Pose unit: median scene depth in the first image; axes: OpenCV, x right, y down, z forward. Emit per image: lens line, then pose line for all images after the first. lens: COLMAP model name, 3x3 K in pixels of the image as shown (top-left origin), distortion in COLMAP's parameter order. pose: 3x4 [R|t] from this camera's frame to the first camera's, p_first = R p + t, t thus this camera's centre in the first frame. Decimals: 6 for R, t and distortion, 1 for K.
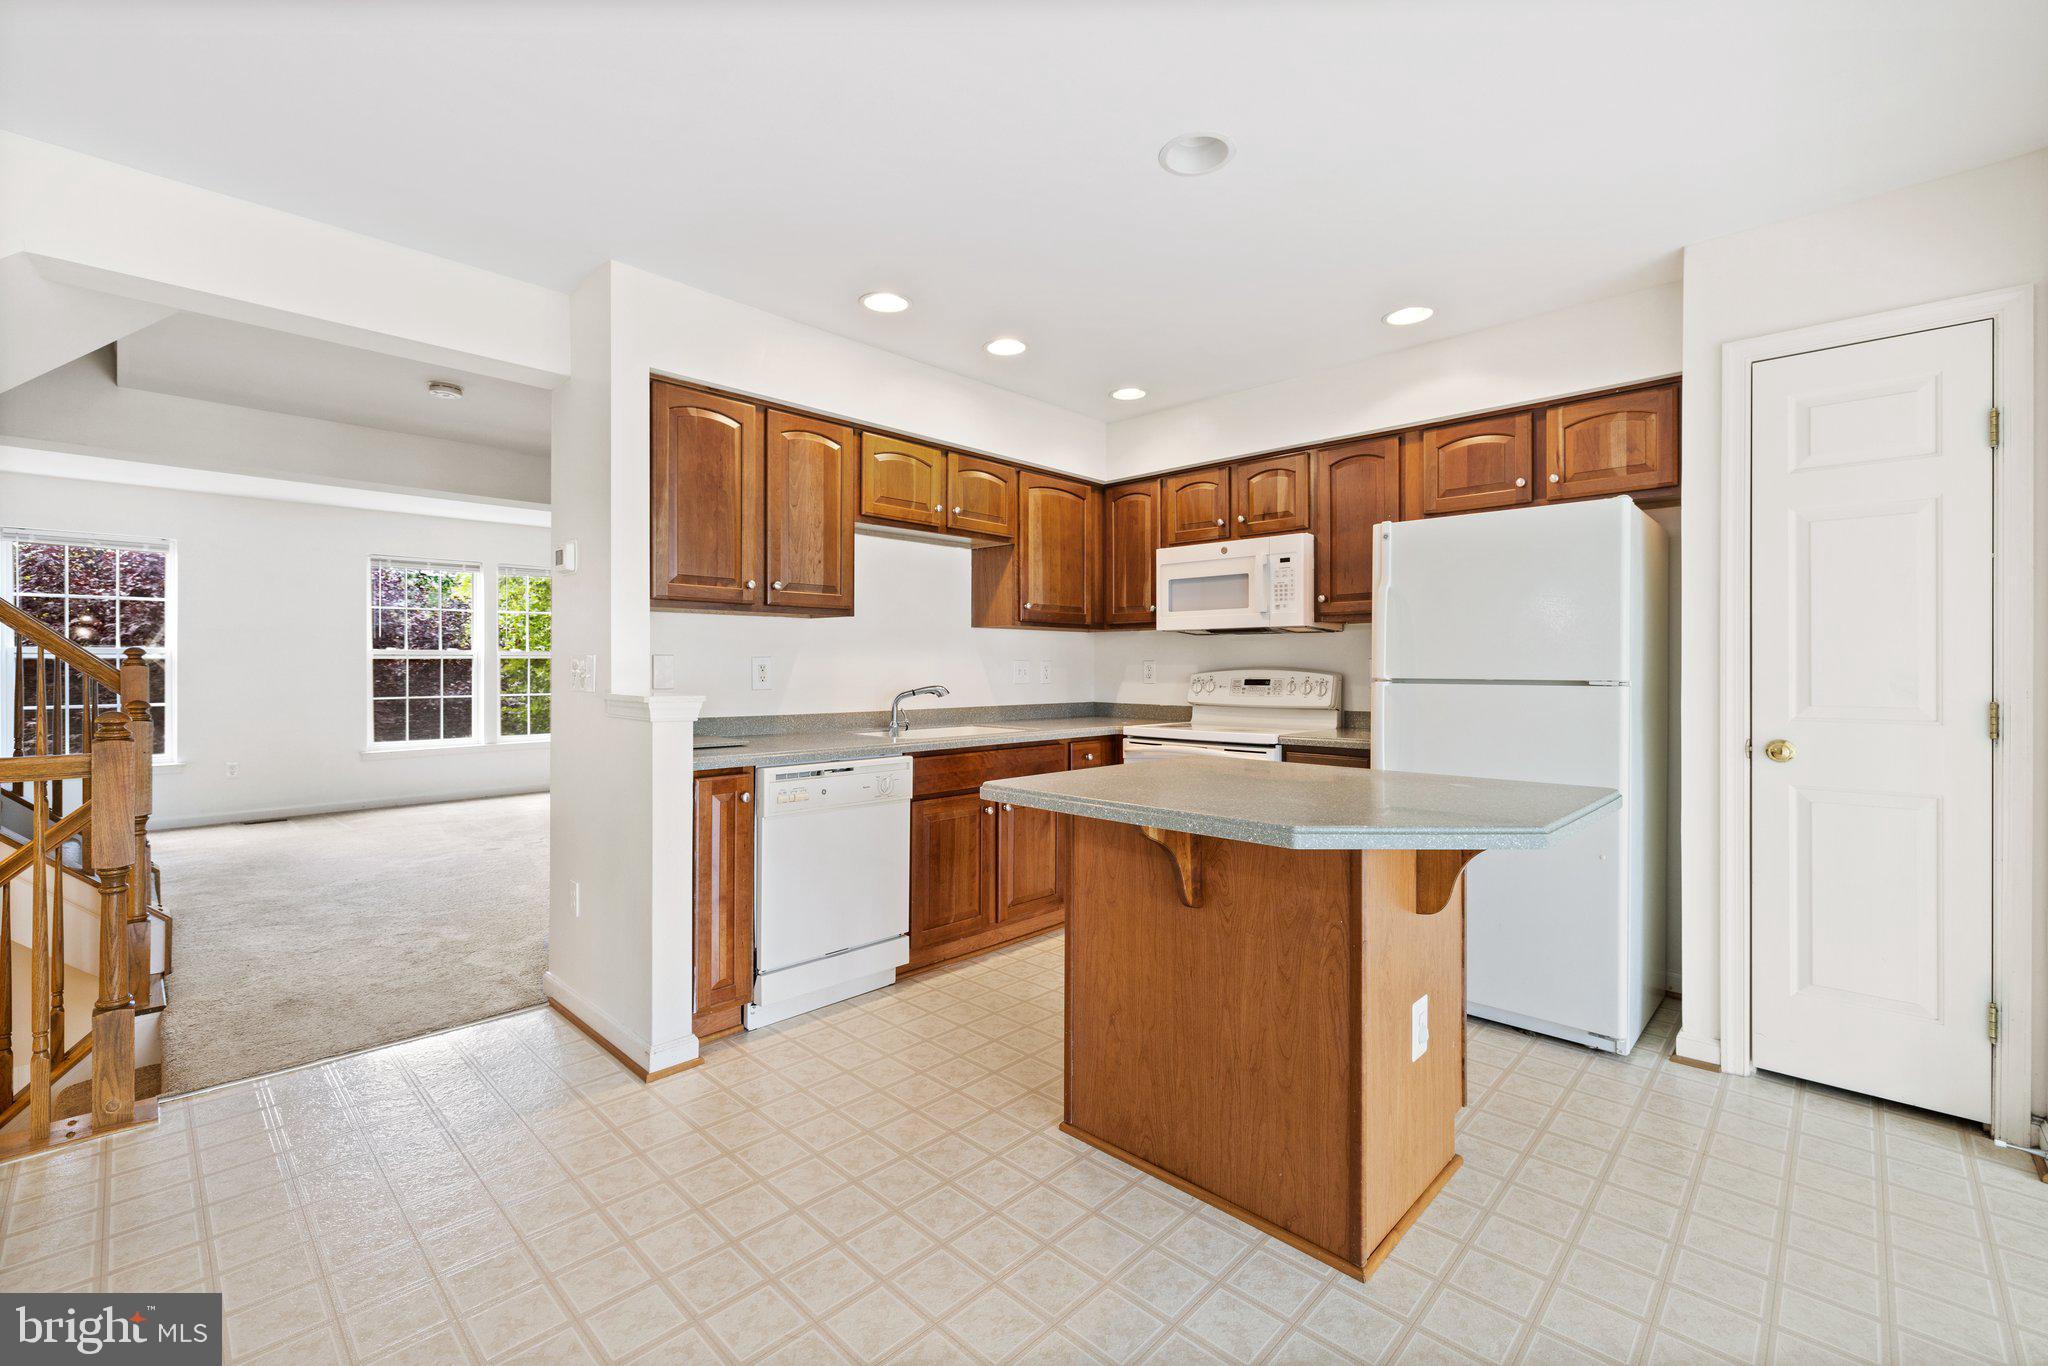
lens RADIAL K [[867.6, 0, 995.7], [0, 867.6, 670.7], [0, 0, 1]] dist [-0.005936, 0.000019]
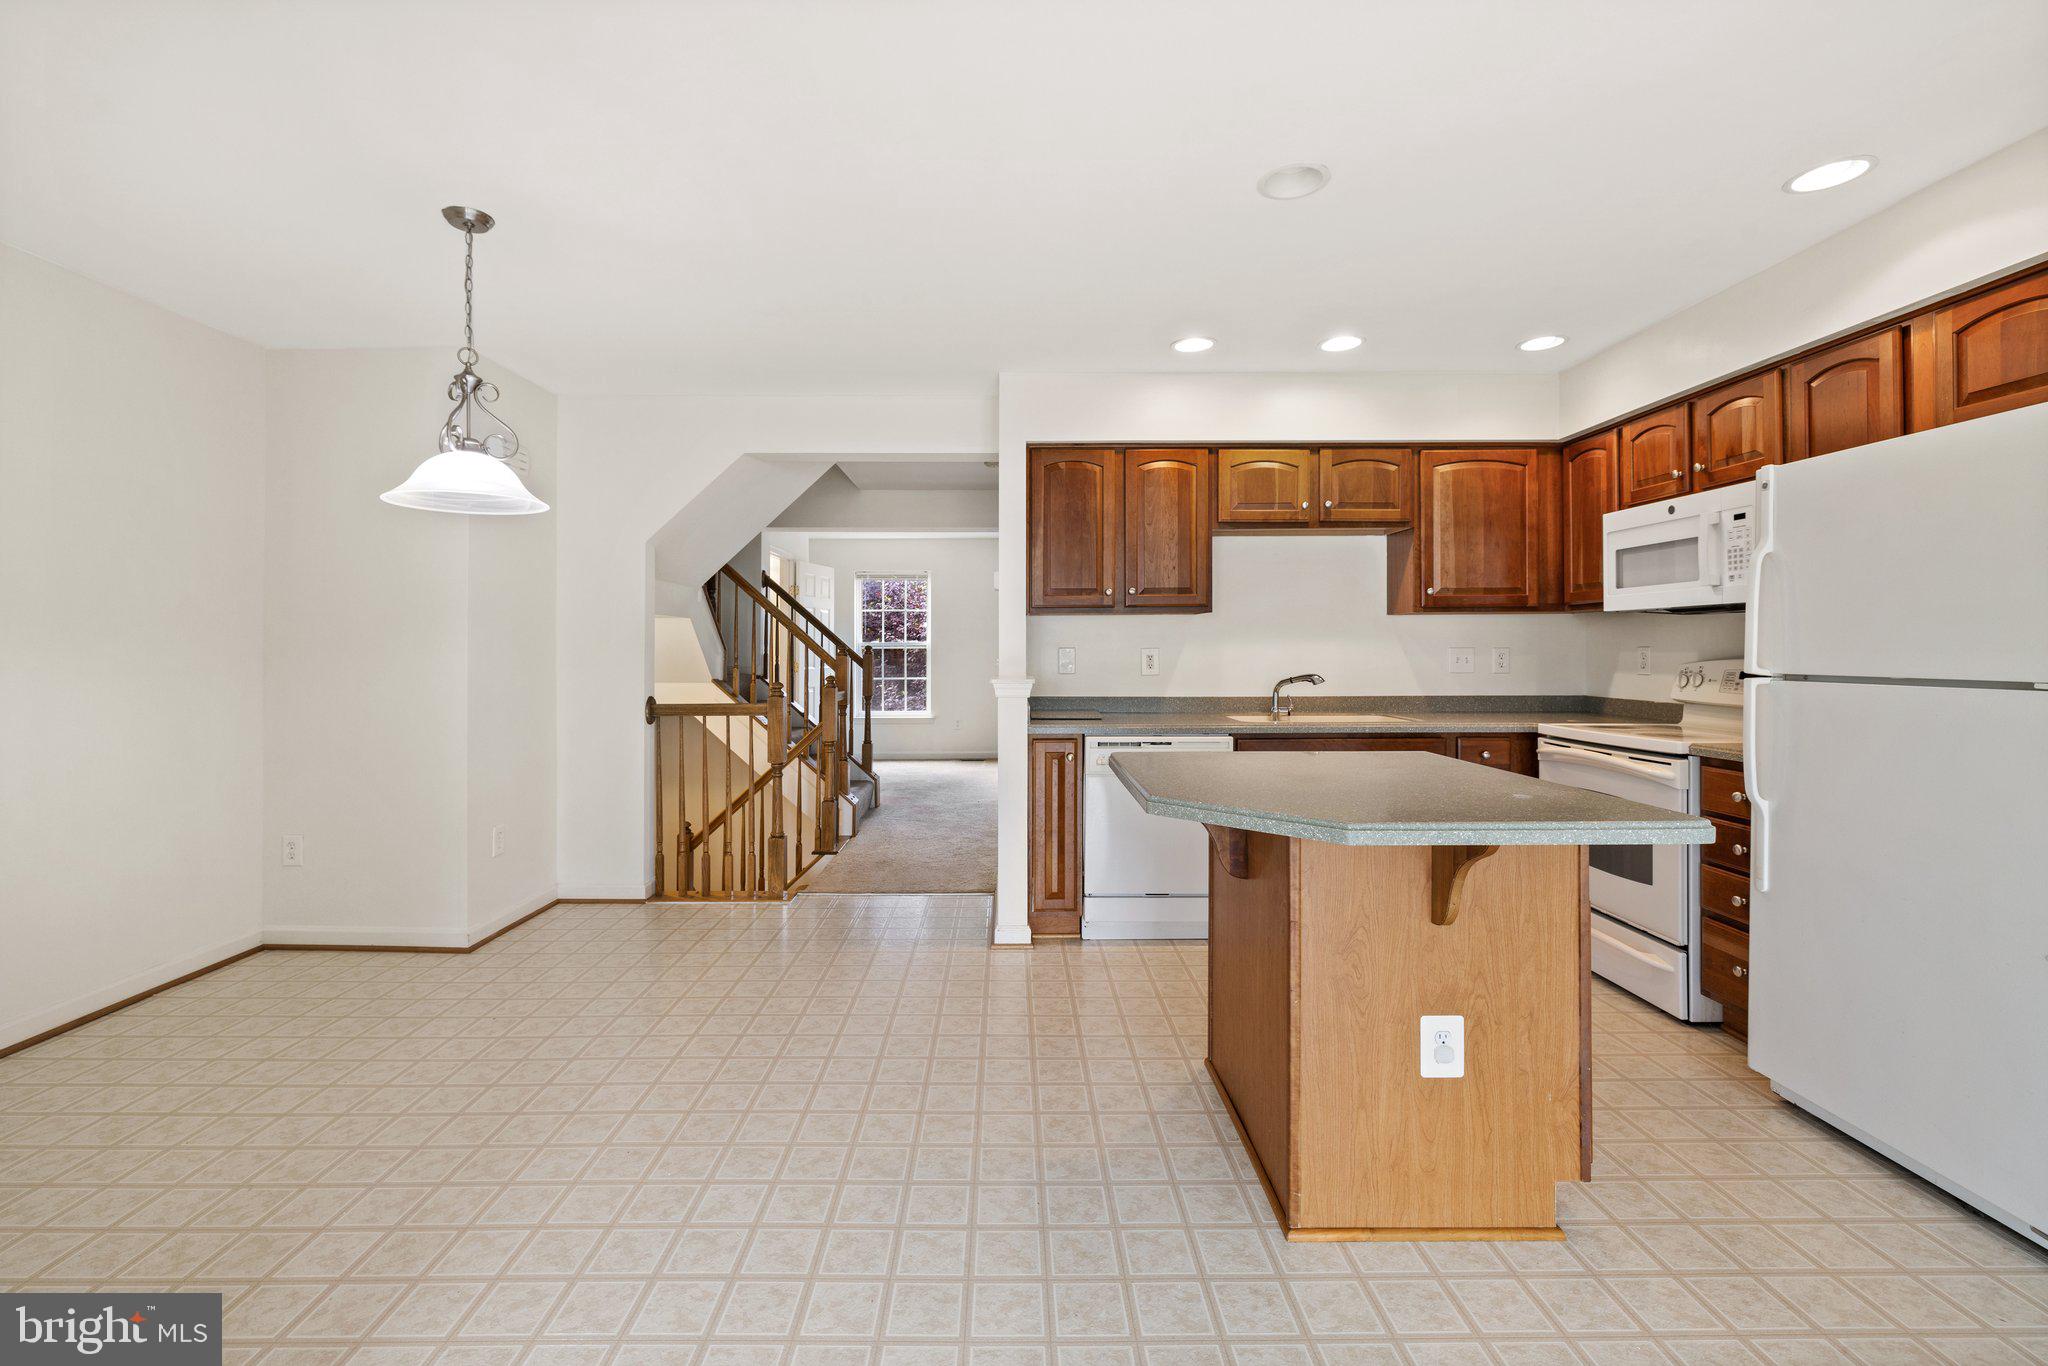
lens RADIAL K [[884.0, 0, 993.3], [0, 884.0, 638.5], [0, 0, 1]] dist [0.000775, -0.000293]
pose [[0.697111, -0.014019, -0.716826, 0.428667], [0.002668, 0.999853, -0.016959, -0.008603], [0.716958, 0.009909, 0.697046, -0.014480]]
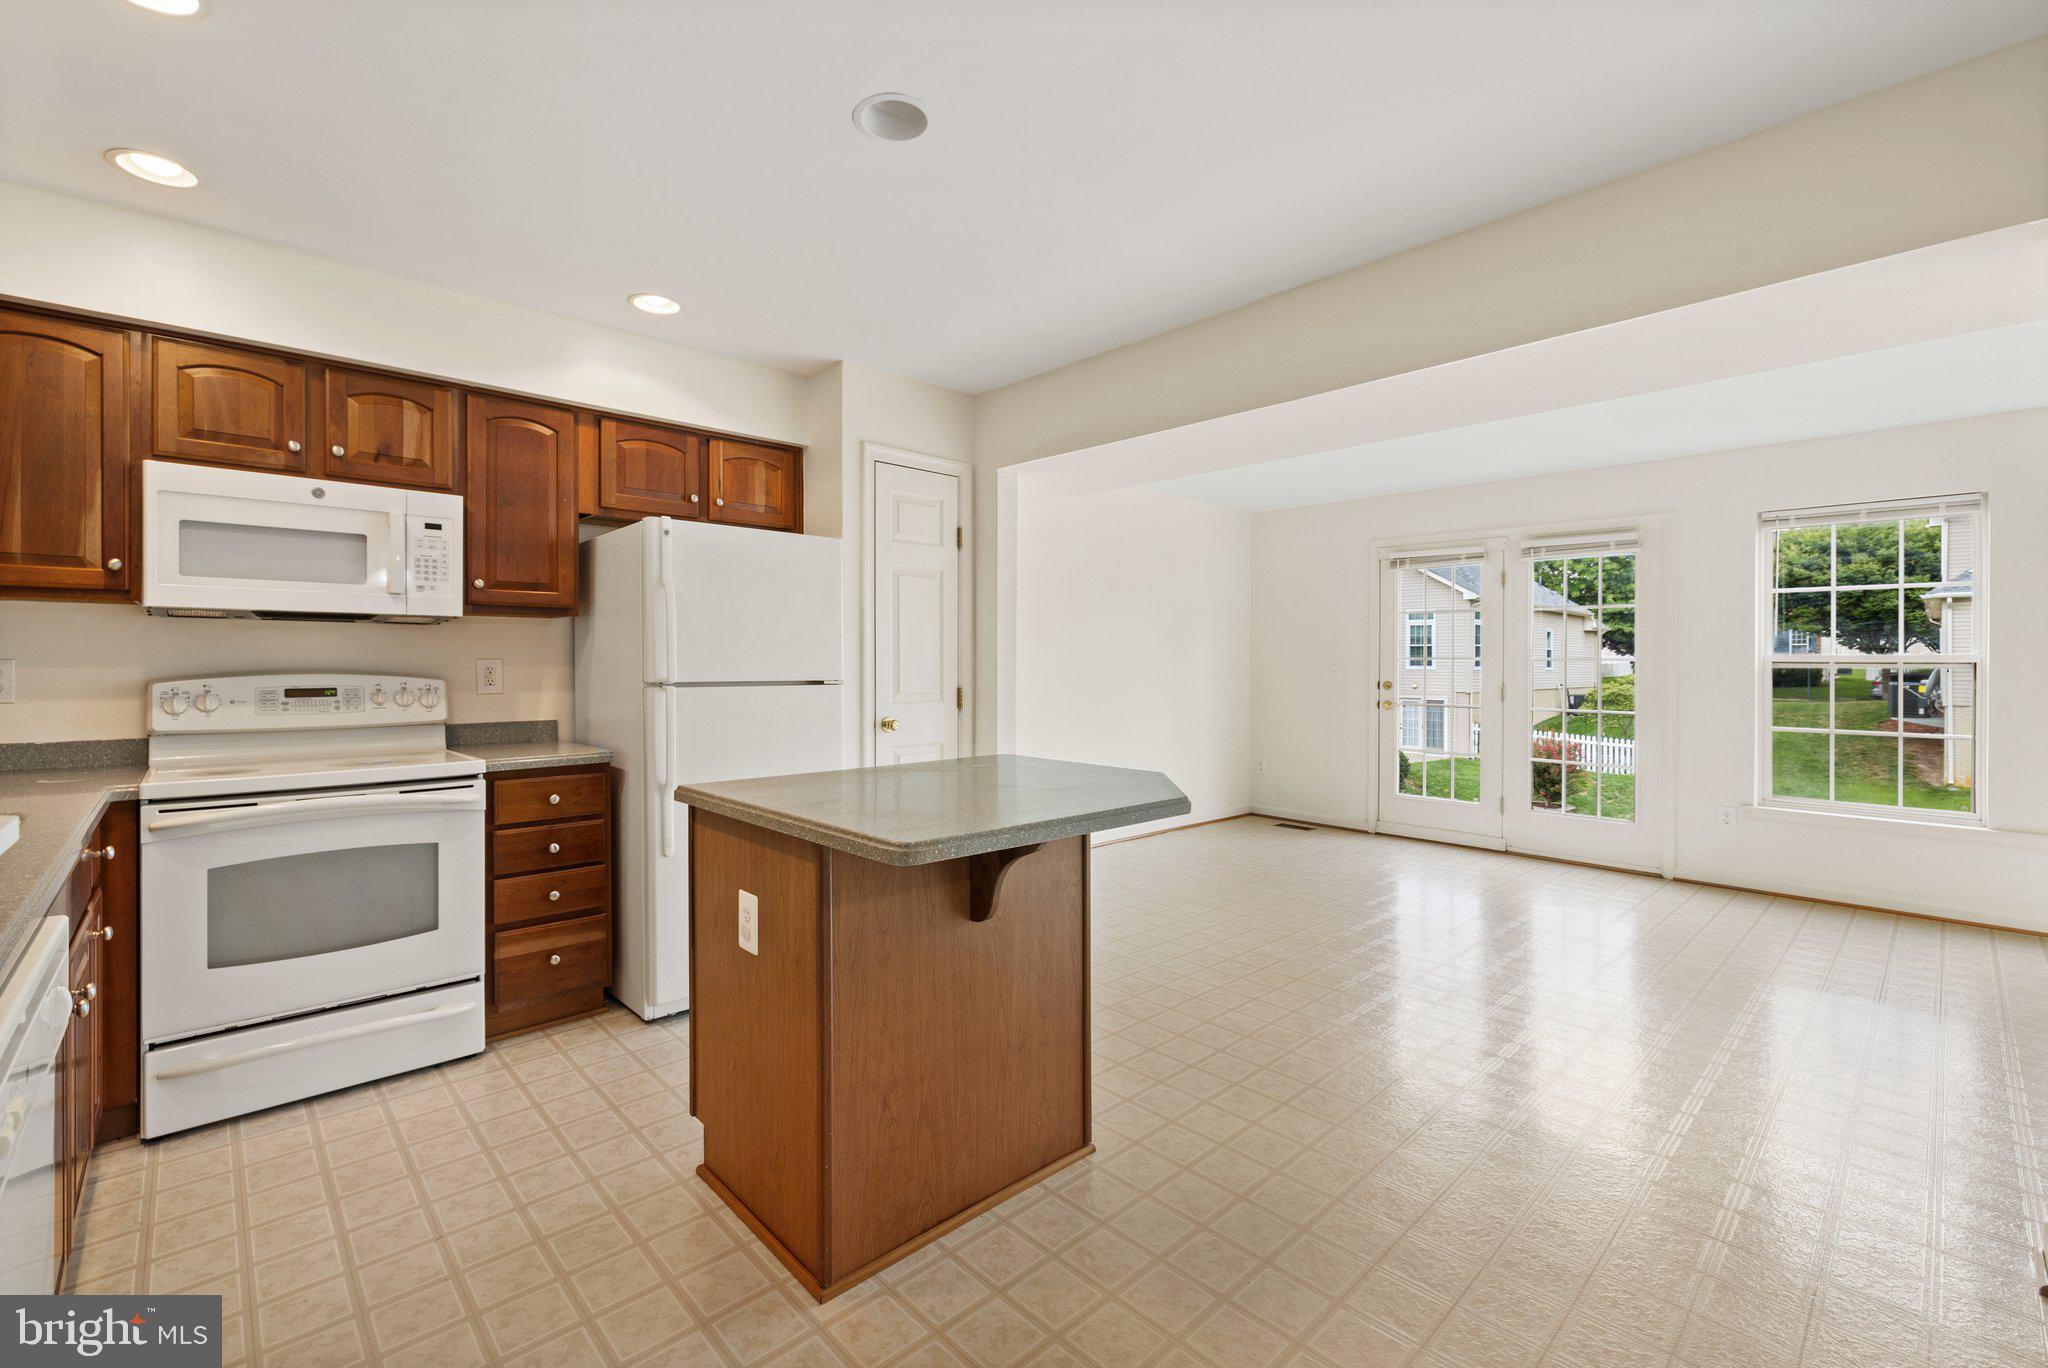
lens RADIAL K [[867.6, 0, 995.7], [0, 867.6, 671.7], [0, 0, 1]] dist [-0.005936, 0.000019]
pose [[0.045220, -0.007737, 0.998947, -0.382345], [0.003671, 0.999965, 0.007579, -0.007236], [-0.998970, 0.003325, 0.045247, 0.481500]]
